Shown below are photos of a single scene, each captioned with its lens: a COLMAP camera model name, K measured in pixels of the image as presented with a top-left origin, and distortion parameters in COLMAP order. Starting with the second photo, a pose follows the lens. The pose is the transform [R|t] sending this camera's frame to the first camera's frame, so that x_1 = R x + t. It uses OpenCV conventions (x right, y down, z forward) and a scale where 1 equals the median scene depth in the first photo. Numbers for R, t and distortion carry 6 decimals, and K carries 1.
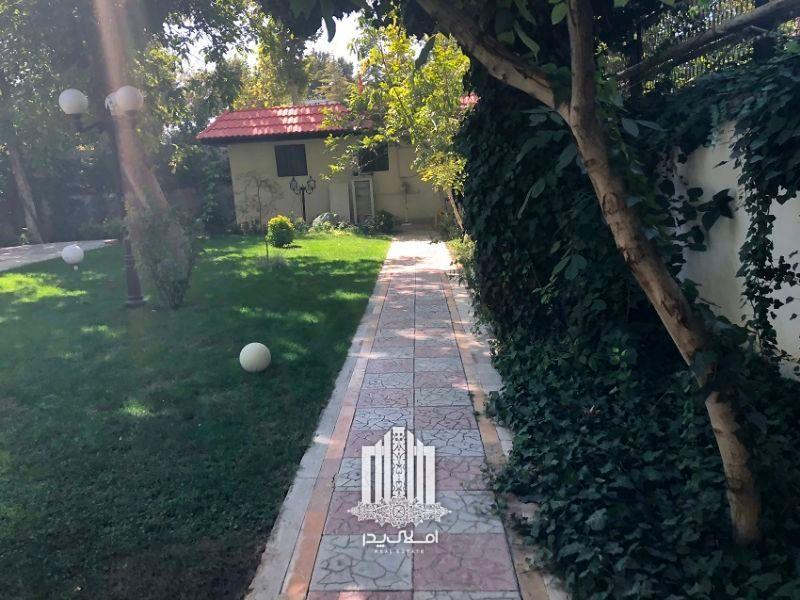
lens RADIAL K [[658.8, 0, 399.7], [0, 658.8, 301.9], [0, 0, 1]] dist [0.042299, -0.054019]
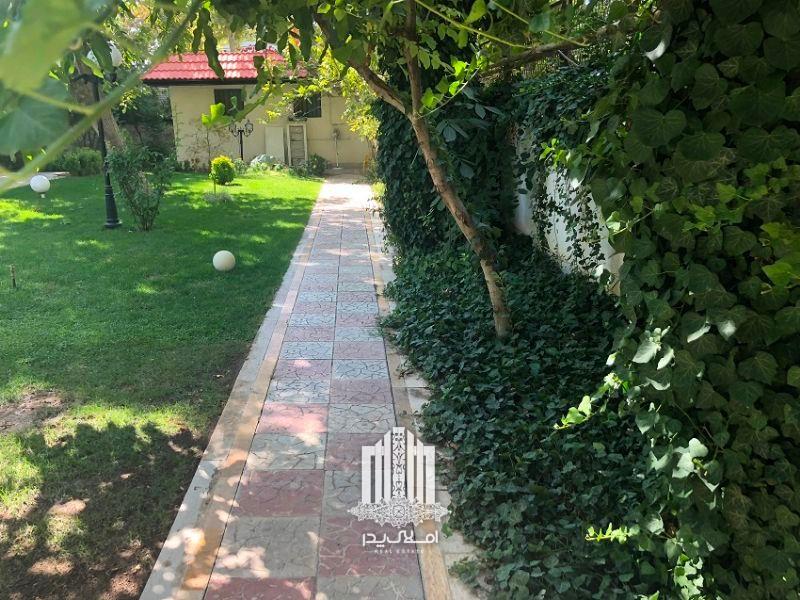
lens RADIAL K [[658.8, 0, 399.7], [0, 658.8, 298.1], [0, 0, 1]] dist [0.042299, -0.054019]
pose [[0.994165, 0.017475, 0.106447, 0.002376], [-0.025499, 0.996896, 0.074488, 0.031972], [-0.104815, -0.076768, 0.991524, -0.287285]]
